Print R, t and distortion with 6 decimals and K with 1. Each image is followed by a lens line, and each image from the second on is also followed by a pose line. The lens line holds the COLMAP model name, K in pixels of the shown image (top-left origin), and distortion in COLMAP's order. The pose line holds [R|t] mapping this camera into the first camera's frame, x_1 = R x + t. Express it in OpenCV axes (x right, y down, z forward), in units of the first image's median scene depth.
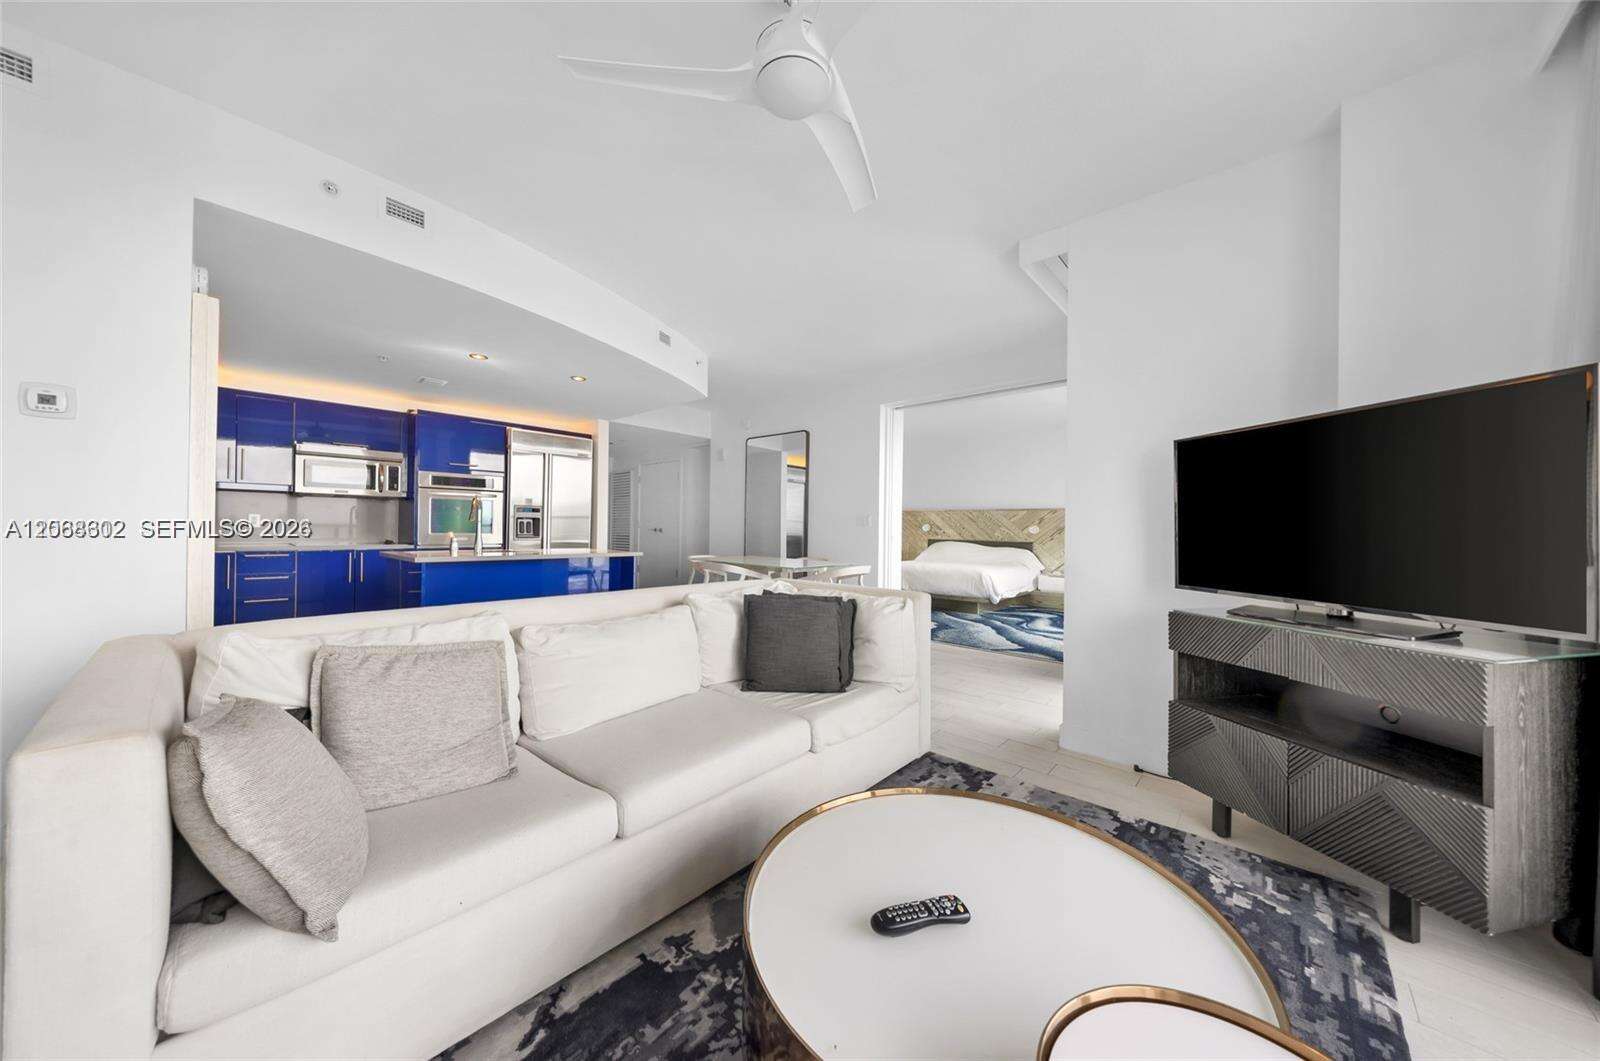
lens RADIAL K [[510.8, 0, 790.1], [0, 510.8, 531.1], [0, 0, 1]] dist [-0.012487, -0.001137]
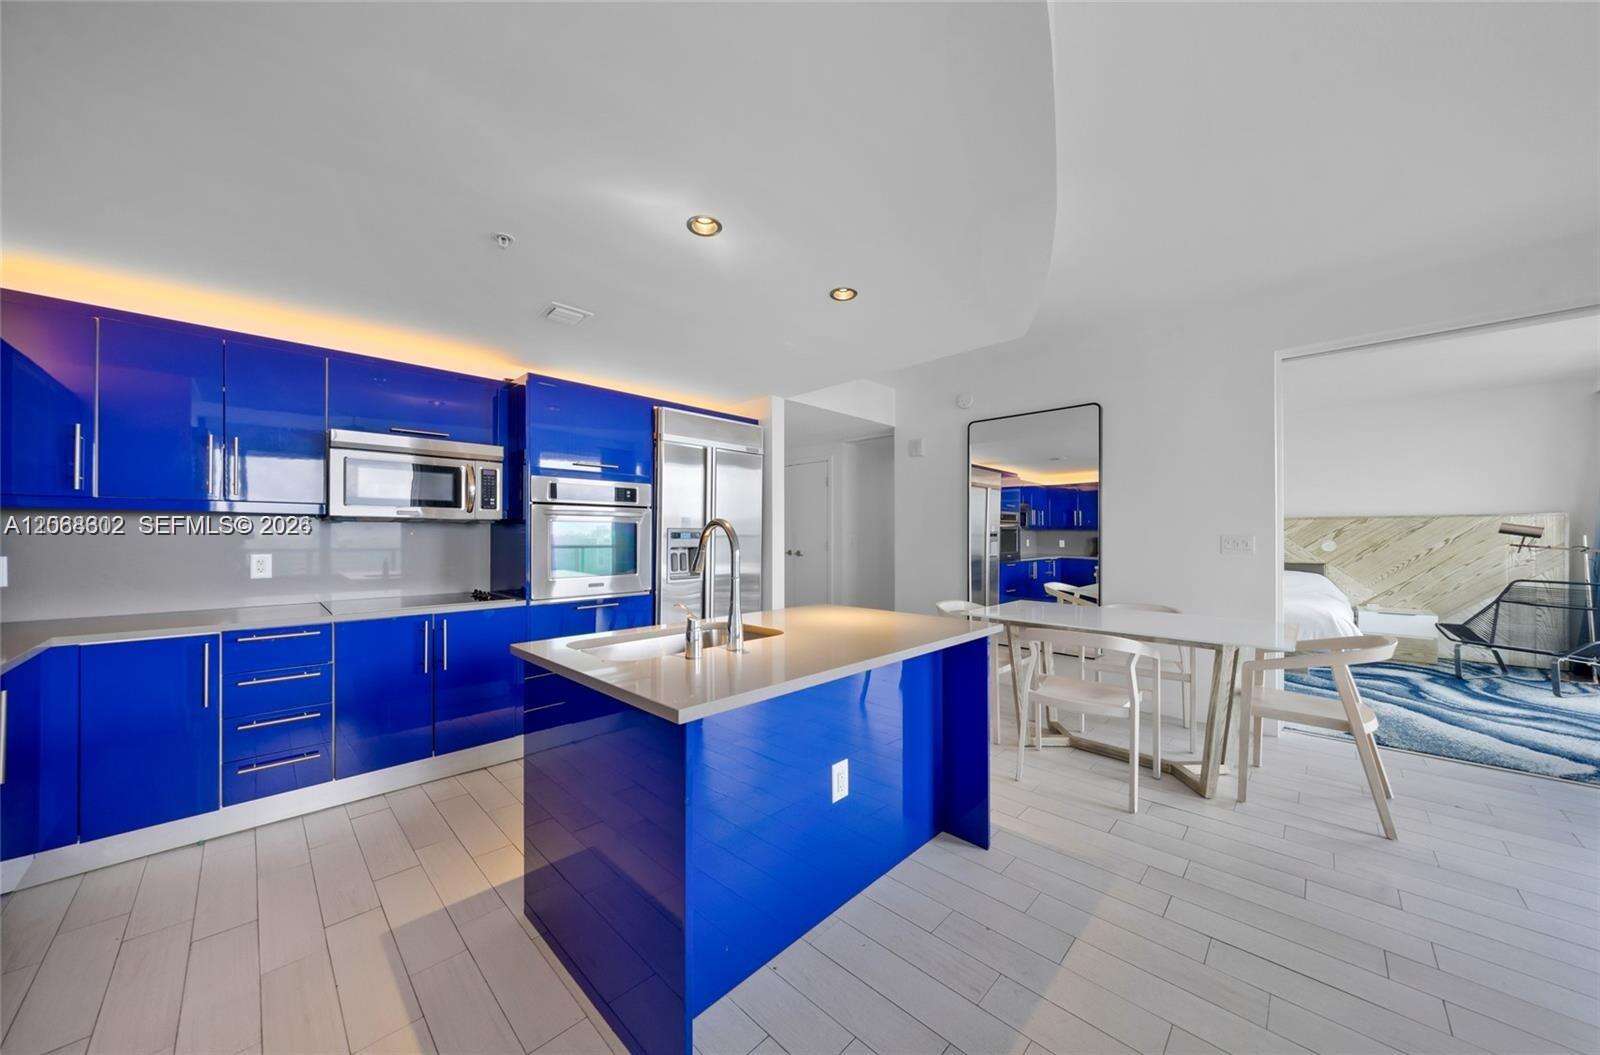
lens RADIAL K [[558.7, 0, 821.4], [0, 558.7, 532.7], [0, 0, 1]] dist [-0.000740, -0.000285]
pose [[0.999439, -0.015068, -0.029906, -0.360620], [0.014638, 0.999787, -0.014528, -0.035834], [0.030119, 0.014083, 0.999447, 0.341946]]
